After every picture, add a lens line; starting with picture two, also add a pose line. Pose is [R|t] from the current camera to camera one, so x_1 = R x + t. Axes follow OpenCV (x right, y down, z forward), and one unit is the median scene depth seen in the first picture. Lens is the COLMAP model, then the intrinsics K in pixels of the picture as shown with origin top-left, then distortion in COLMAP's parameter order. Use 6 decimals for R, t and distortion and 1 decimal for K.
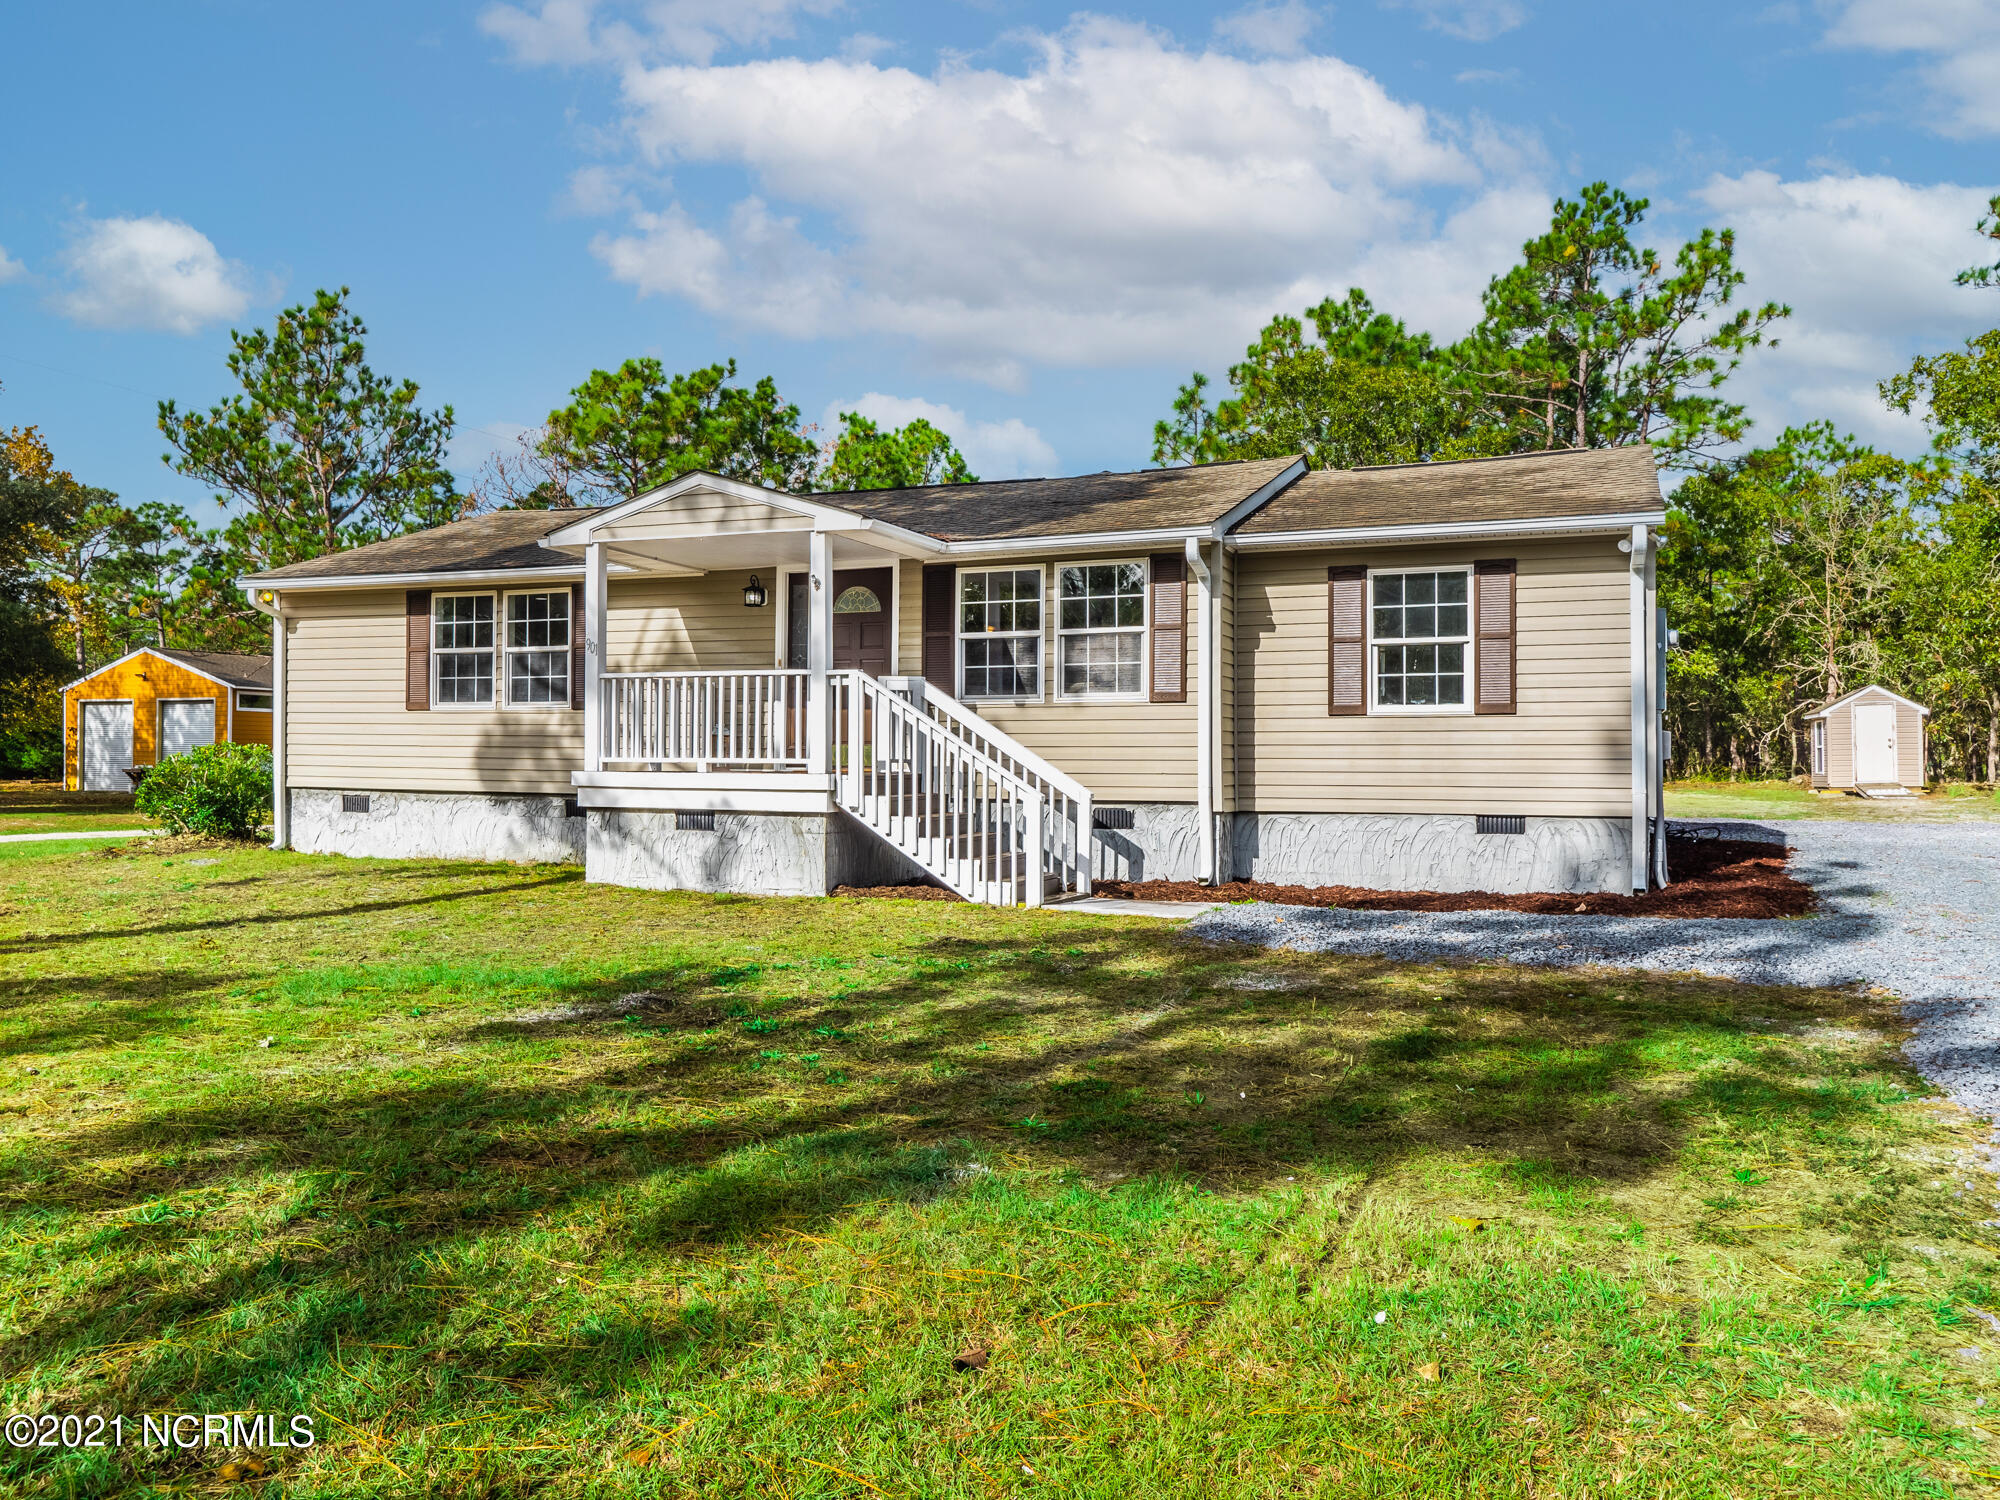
lens RADIAL K [[1387.0, 0, 1002.0], [0, 1387.0, 747.1], [0, 0, 1]] dist [0.017002, 0.000126]
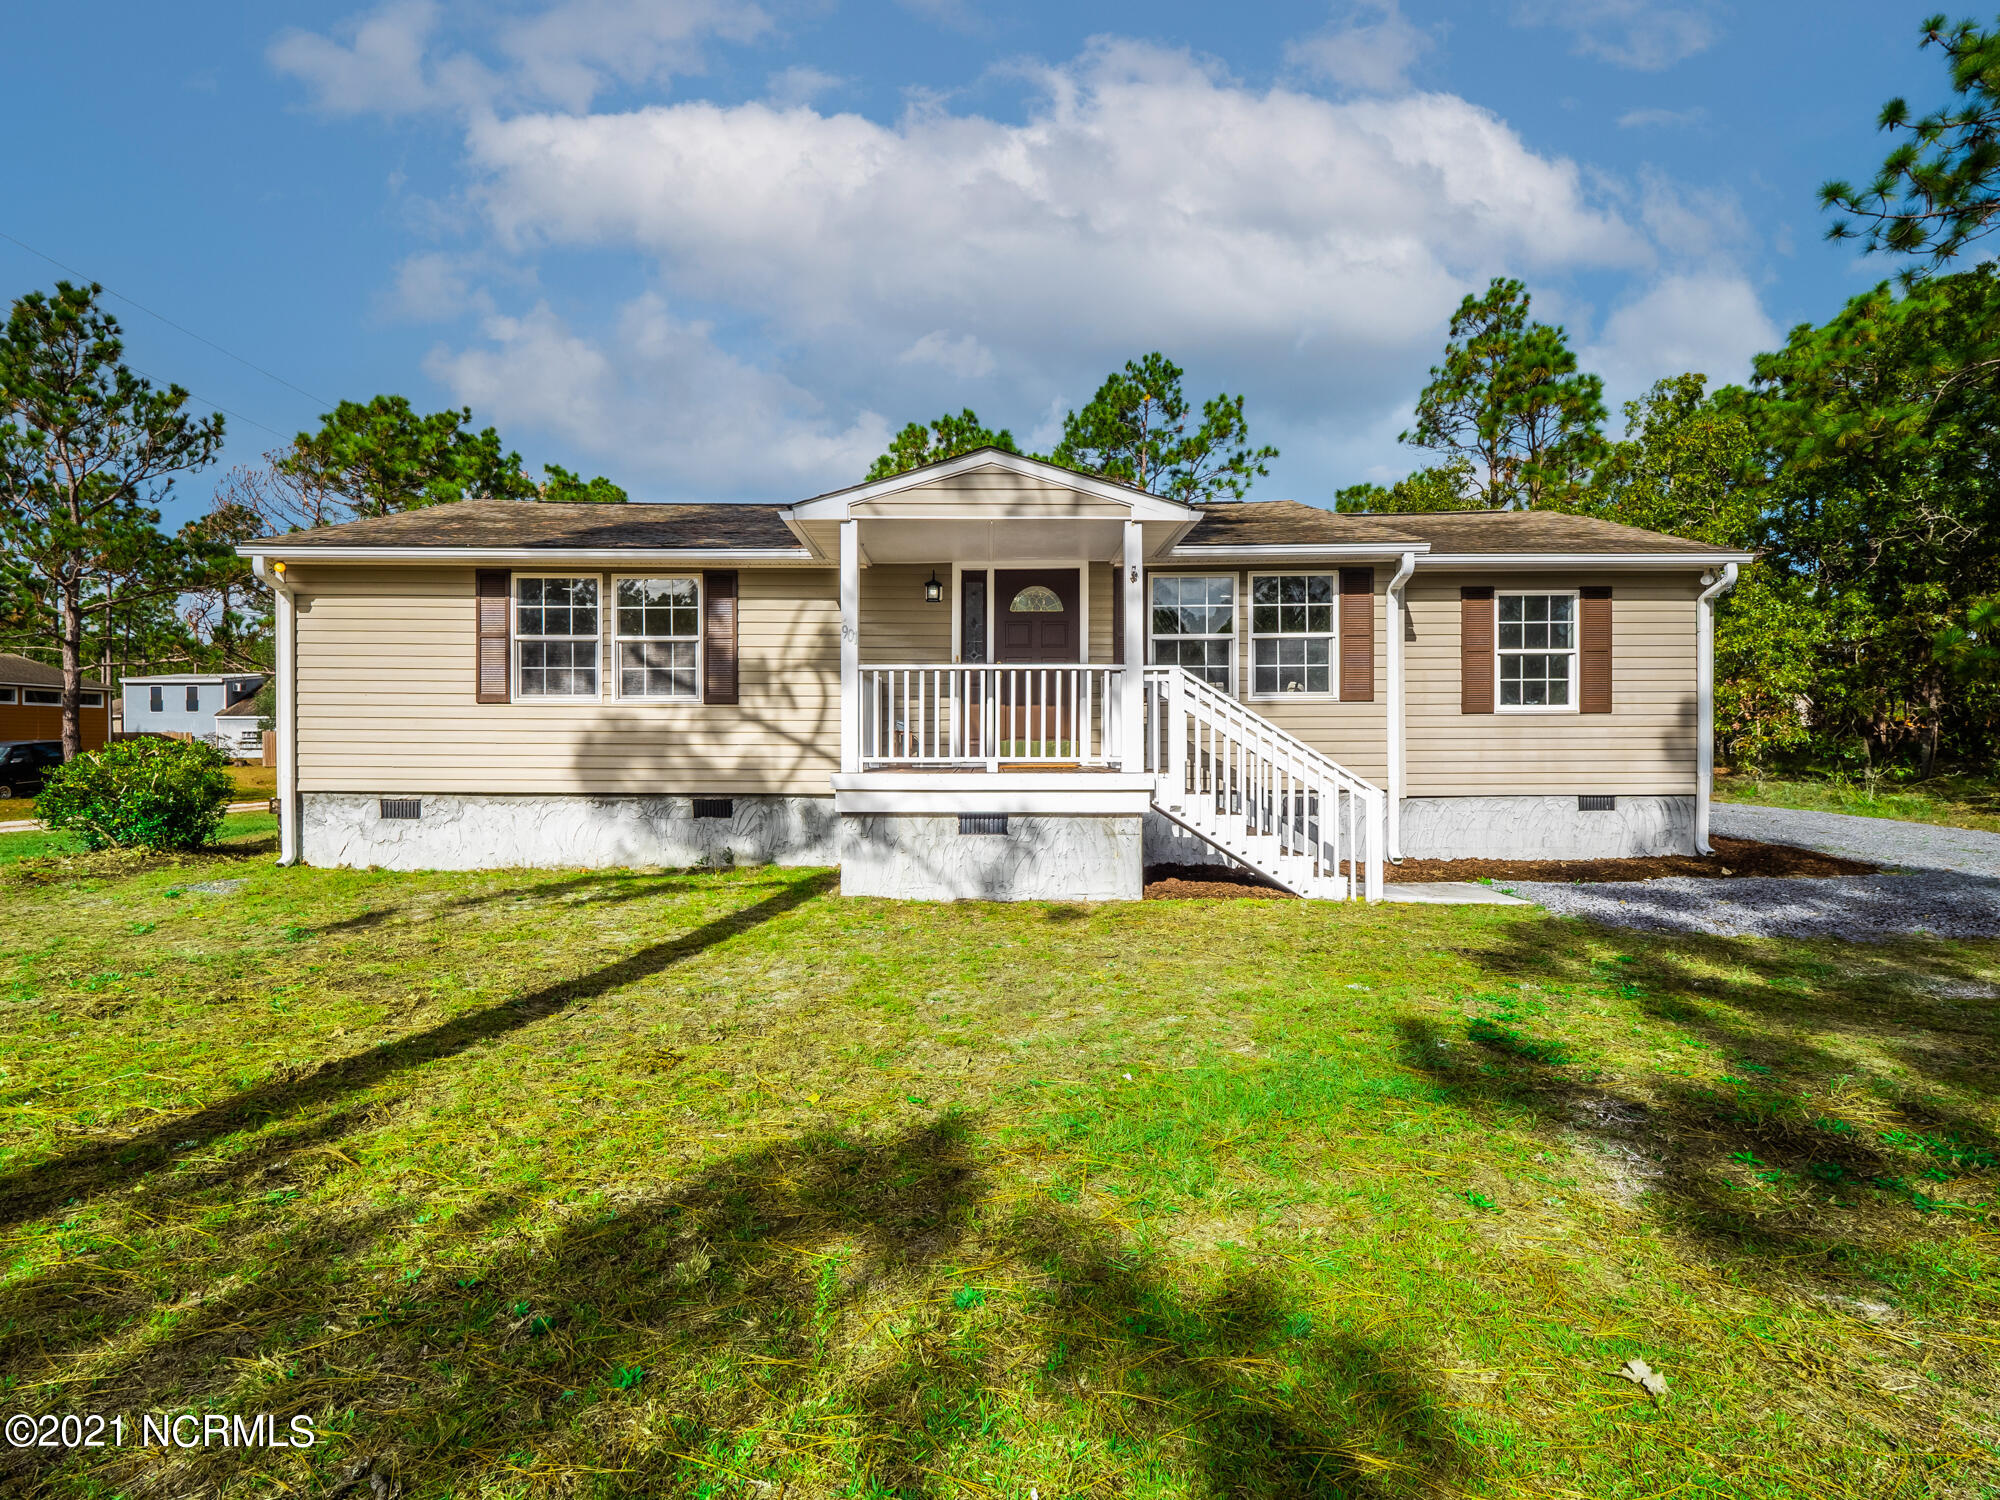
lens RADIAL K [[962.8, 0, 998.3], [0, 962.8, 742.5], [0, 0, 1]] dist [0.003358, 0.000199]
pose [[0.932172, -0.007924, 0.361930, -0.360072], [0.003736, 0.999918, 0.012271, -0.008211], [-0.361998, -0.010086, 0.932124, 0.320426]]
